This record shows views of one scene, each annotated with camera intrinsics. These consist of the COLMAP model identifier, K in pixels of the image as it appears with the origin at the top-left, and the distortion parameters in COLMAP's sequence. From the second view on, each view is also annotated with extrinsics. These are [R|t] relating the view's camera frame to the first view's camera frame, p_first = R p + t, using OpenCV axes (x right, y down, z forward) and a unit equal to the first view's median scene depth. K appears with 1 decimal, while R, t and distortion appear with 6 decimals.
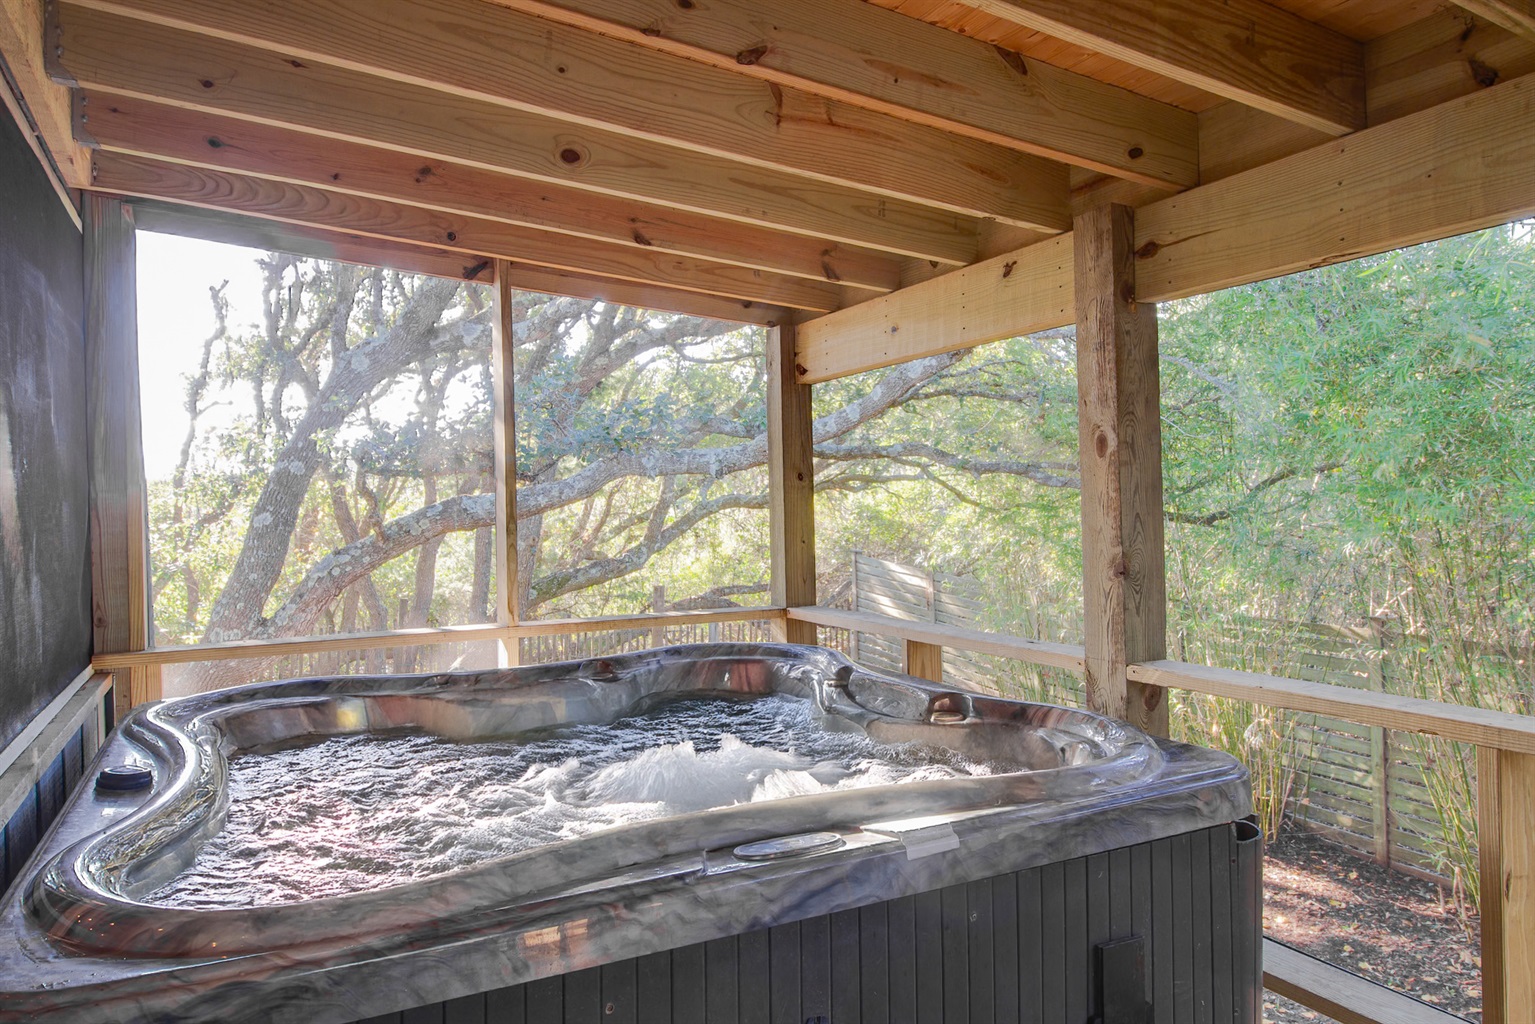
lens RADIAL K [[992.0, 0, 737.2], [0, 992.0, 507.5], [0, 0, 1]] dist [0.002039, -0.011726]
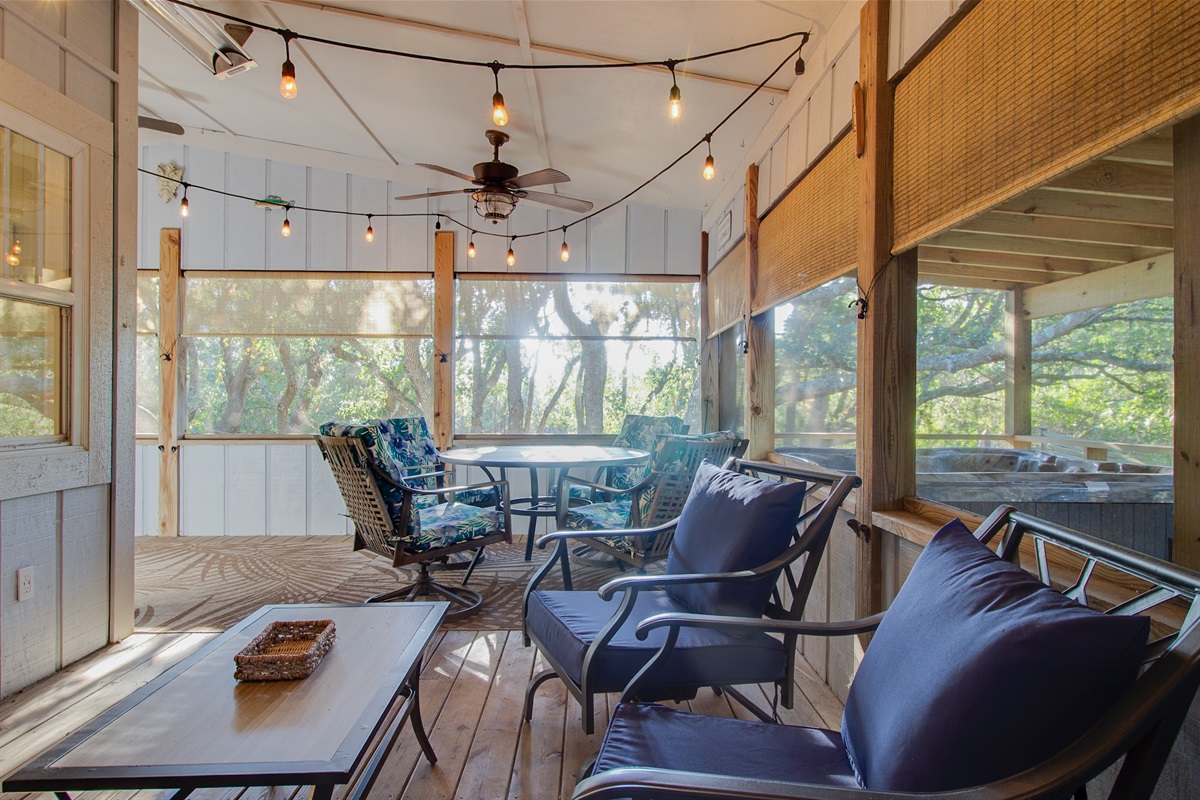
lens RADIAL K [[711.8, 0, 611.9], [0, 711.8, 405.2], [0, 0, 1]] dist [-0.012908, -0.000220]
pose [[0.913485, 0.027555, -0.405938, -0.171710], [-0.023759, 0.999614, 0.014387, 0.064390], [0.406178, -0.003498, 0.913787, -0.938637]]
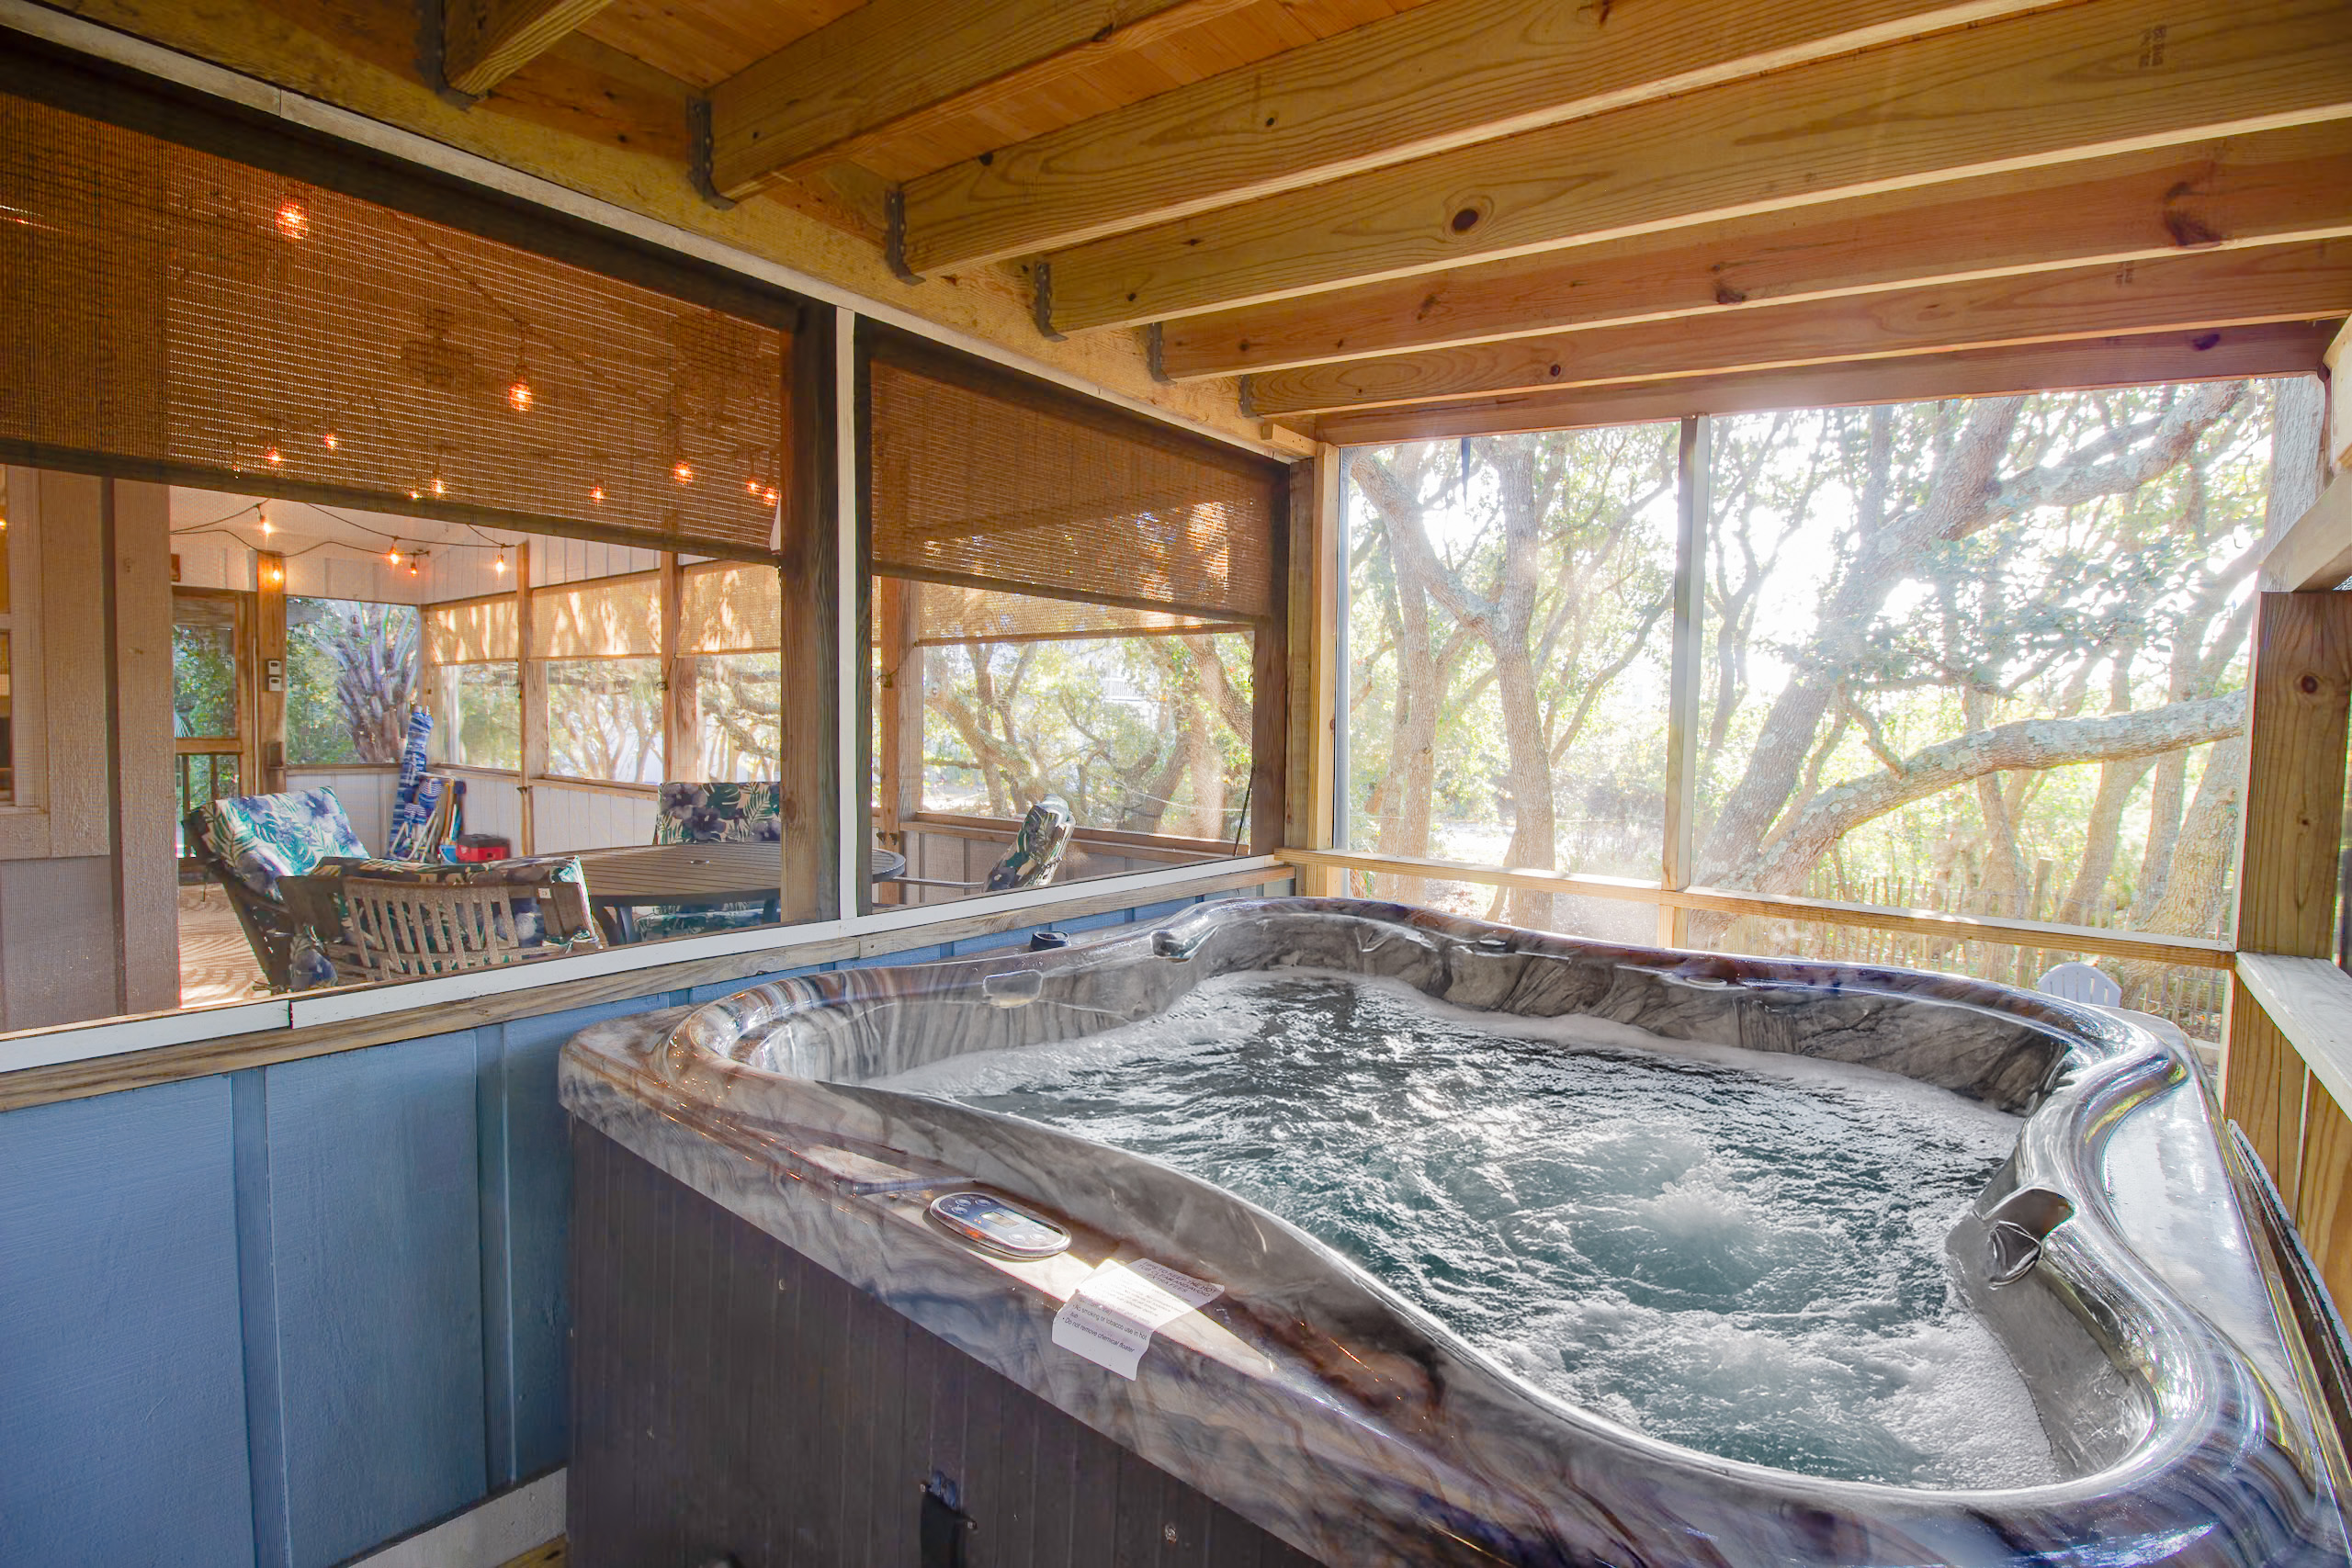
lens RADIAL K [[1077.9, 0, 1237.1], [0, 1077.9, 786.2], [0, 0, 1]] dist [-0.022700, -0.000457]
pose [[0.440342, 0.079038, -0.894344, 0.461630], [-0.031028, 0.996862, 0.072821, -0.005368], [0.897294, -0.004317, 0.441413, 0.514942]]
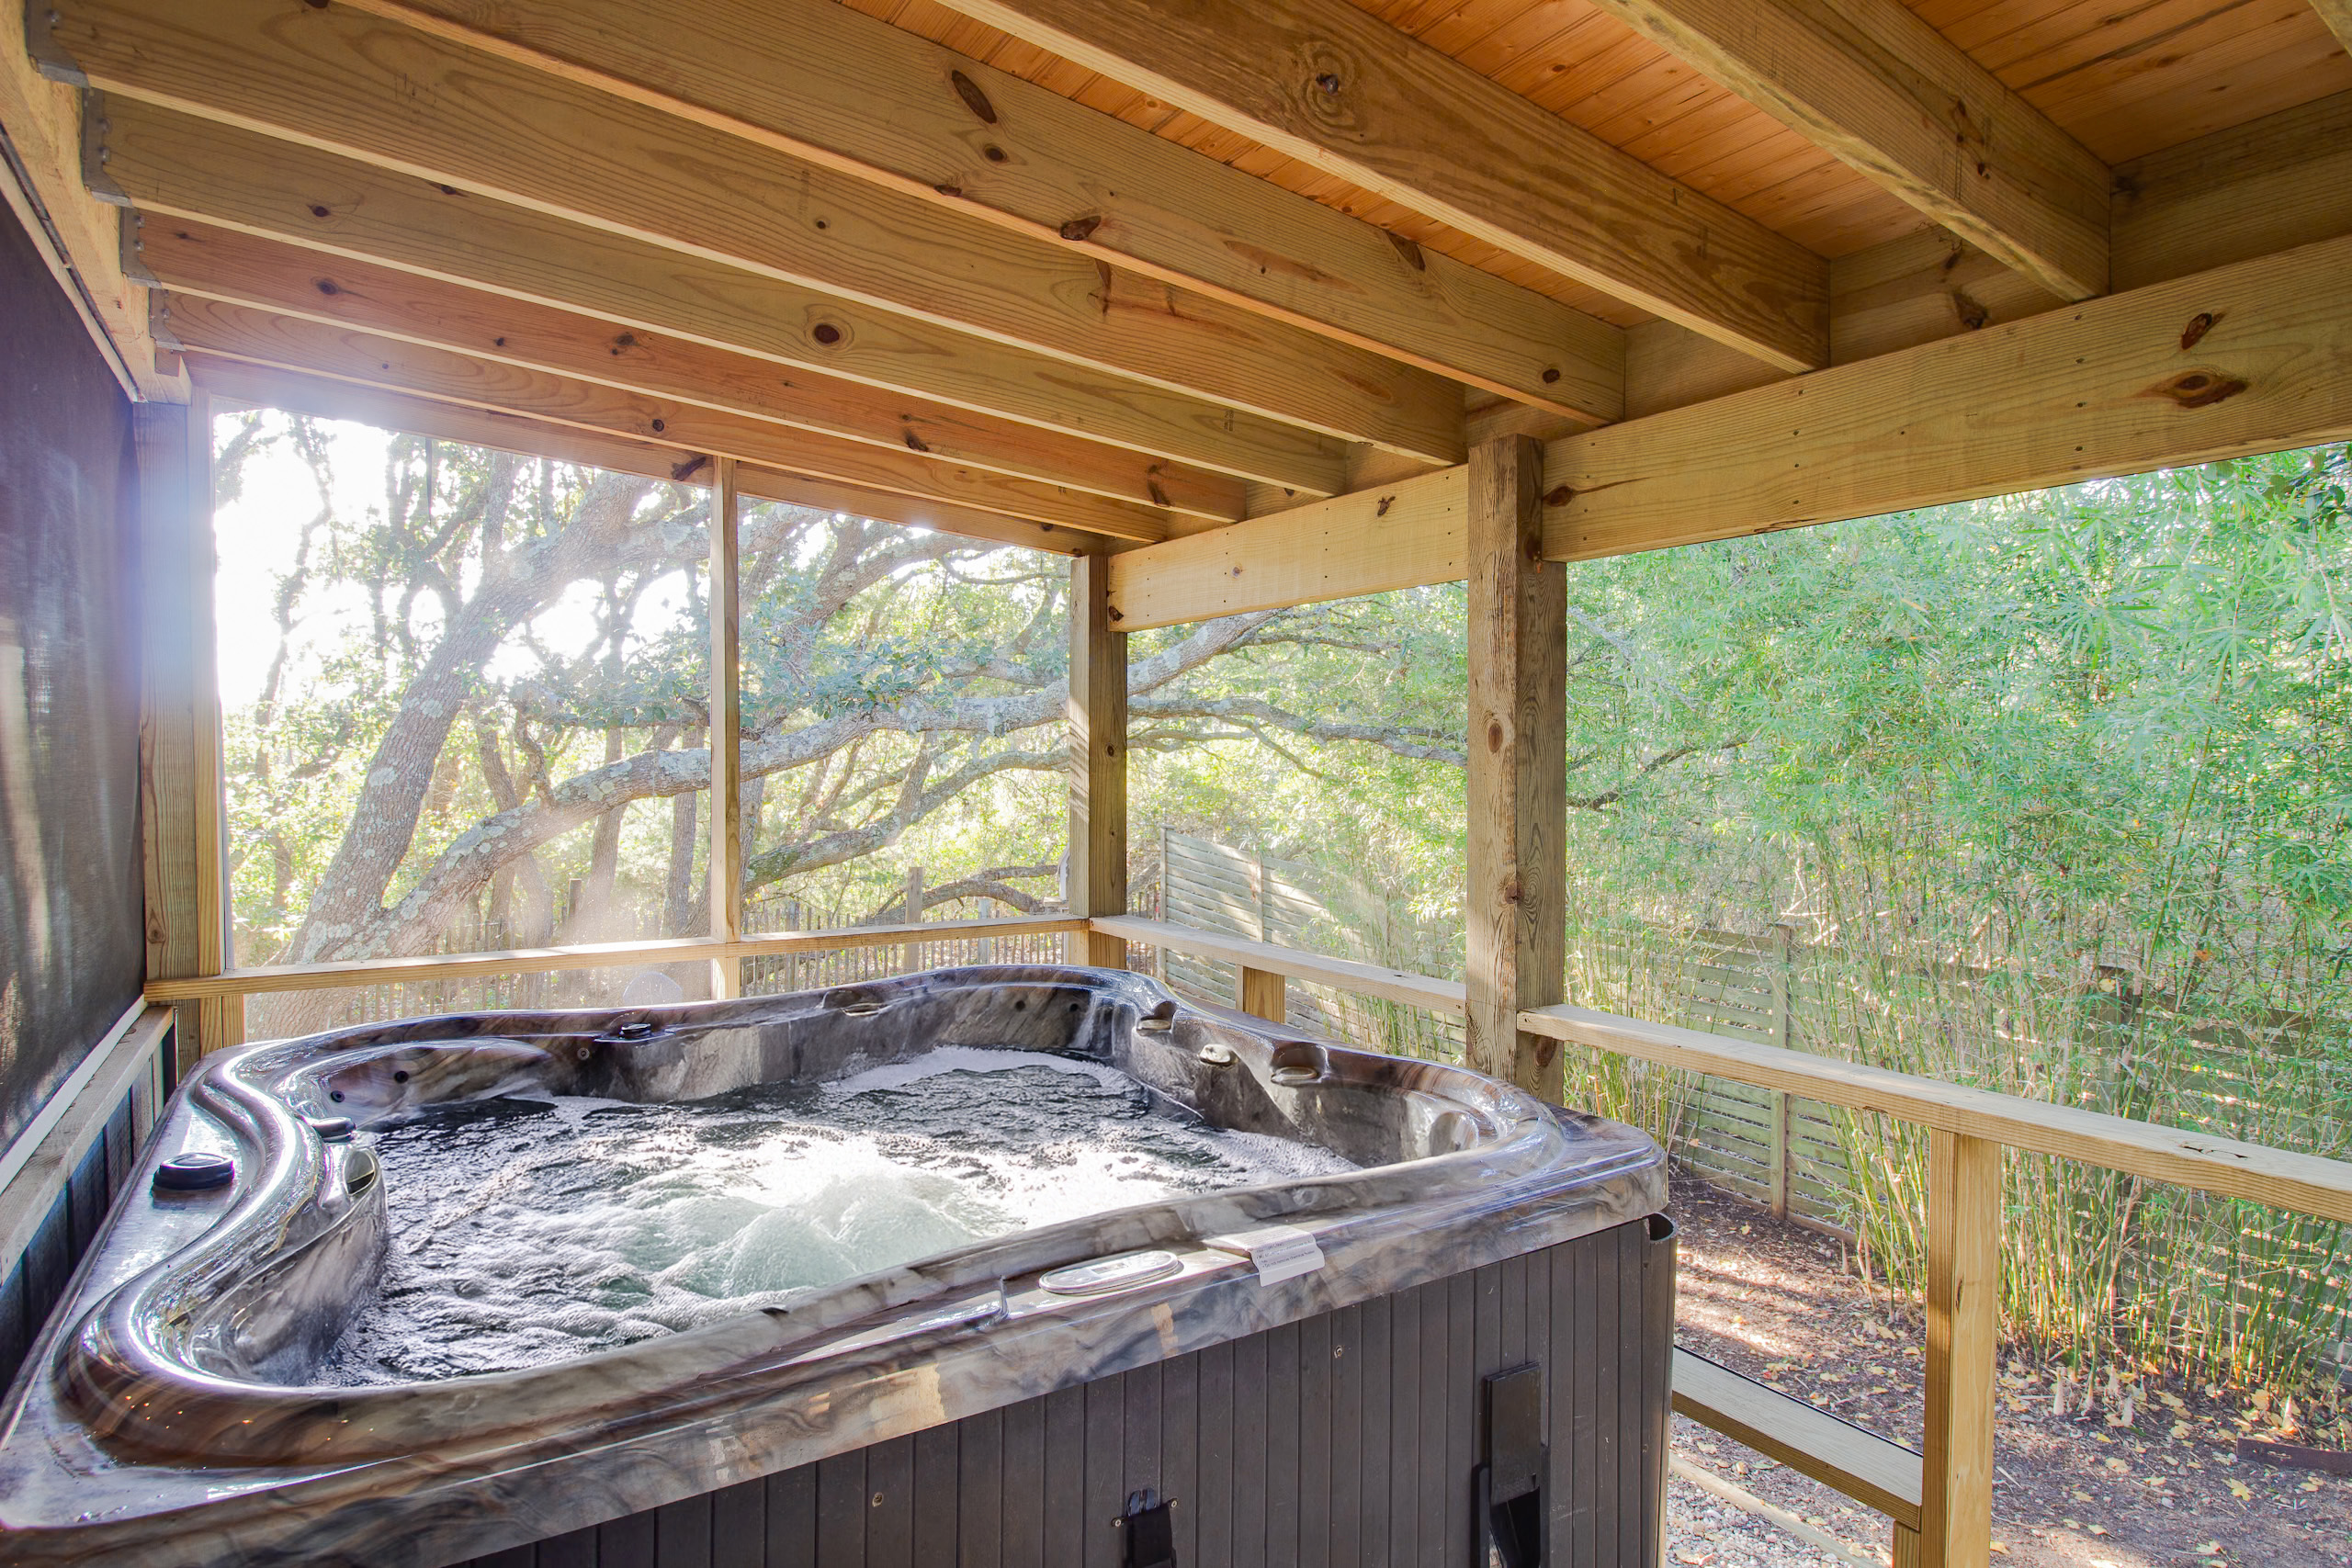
lens RADIAL K [[1250.5, 0, 1142.7], [0, 1250.5, 798.6], [0, 0, 1]] dist [-0.006413, -0.010371]
pose [[0.994334, 0.022091, 0.103981, -0.020310], [-0.025151, 0.999286, 0.028210, -0.034998], [-0.103283, -0.030665, 0.994179, 0.023611]]
